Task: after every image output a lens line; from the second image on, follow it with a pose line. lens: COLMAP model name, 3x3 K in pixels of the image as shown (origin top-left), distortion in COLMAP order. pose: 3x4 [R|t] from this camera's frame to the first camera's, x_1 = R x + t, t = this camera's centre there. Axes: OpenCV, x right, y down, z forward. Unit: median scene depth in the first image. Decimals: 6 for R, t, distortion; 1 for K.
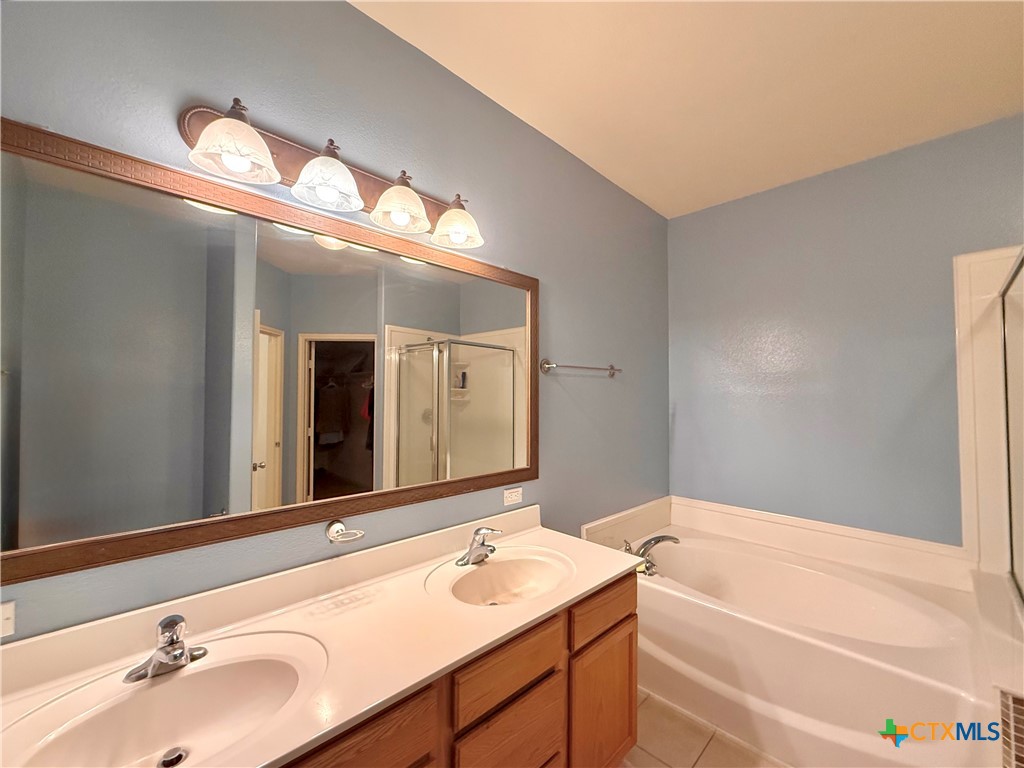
lens RADIAL K [[406.6, 0, 510.7], [0, 406.6, 386.8], [0, 0, 1]] dist [0.001333, -0.000239]
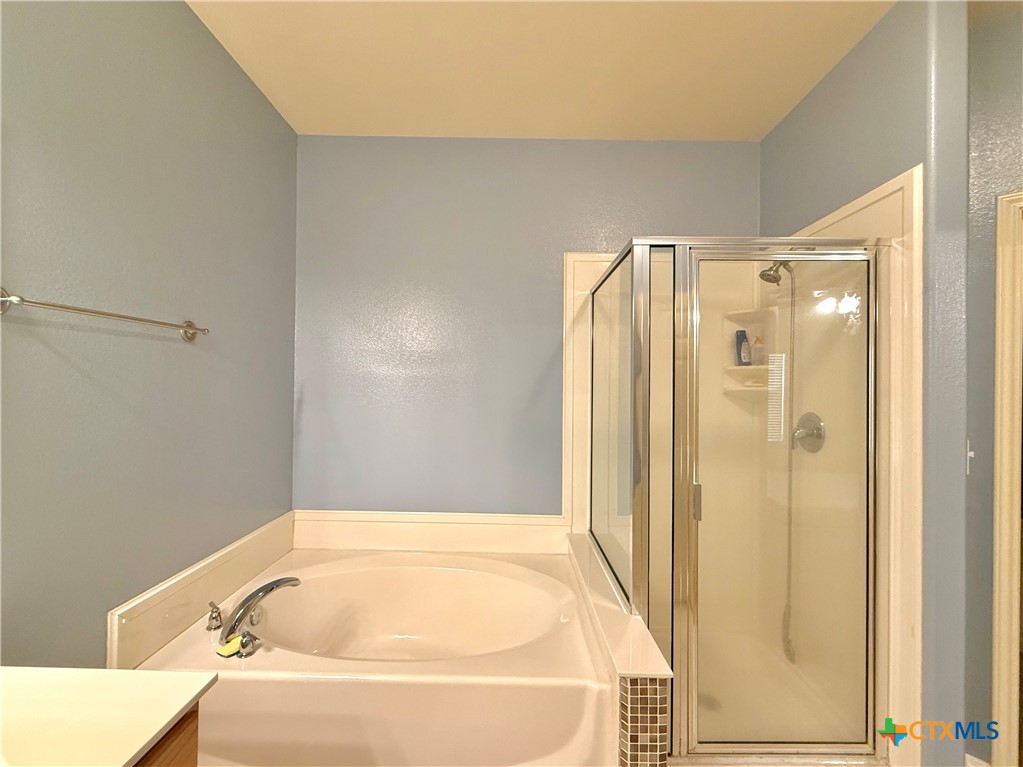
lens RADIAL K [[406.2, 0, 510.2], [0, 406.2, 386.3], [0, 0, 1]] dist [0.001333, -0.000239]
pose [[0.677049, 0.006590, 0.735908, 0.144146], [-0.032282, 0.999263, 0.020752, 0.017154], [-0.735229, -0.037807, 0.676763, 0.275488]]
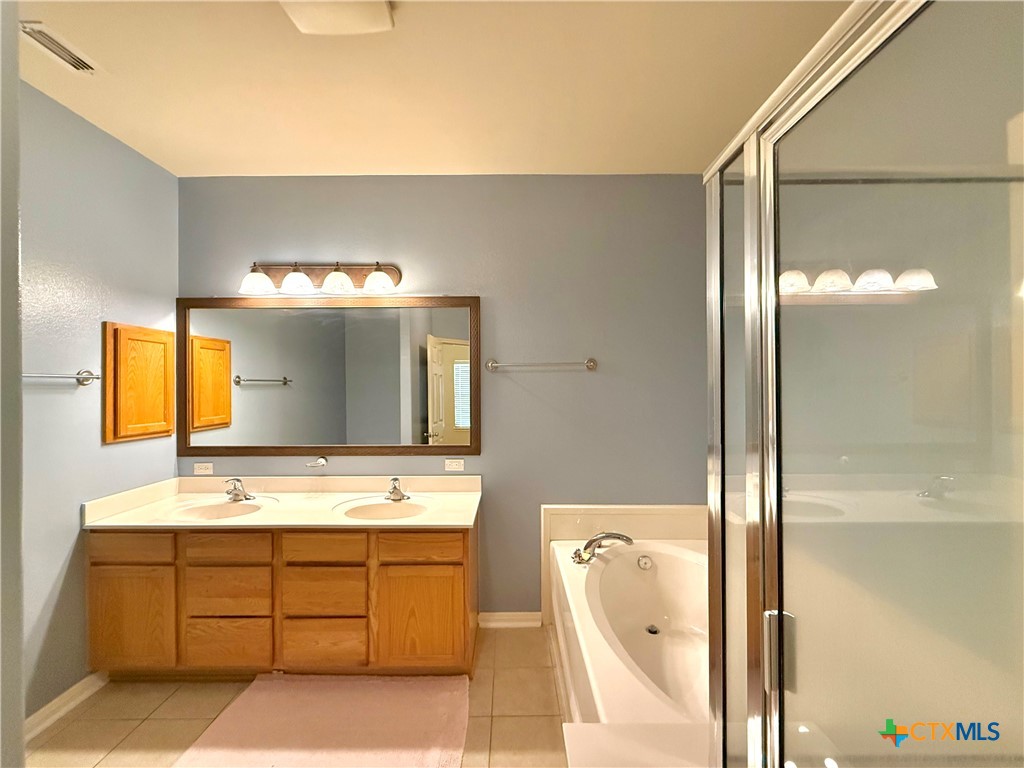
lens RADIAL K [[406.6, 0, 510.7], [0, 406.6, 386.8], [0, 0, 1]] dist [0.001333, -0.000239]
pose [[0.722762, -0.007849, -0.691053, 0.958675], [0.028370, 0.999430, 0.018320, -0.007292], [0.690515, -0.032846, 0.722572, 0.149562]]
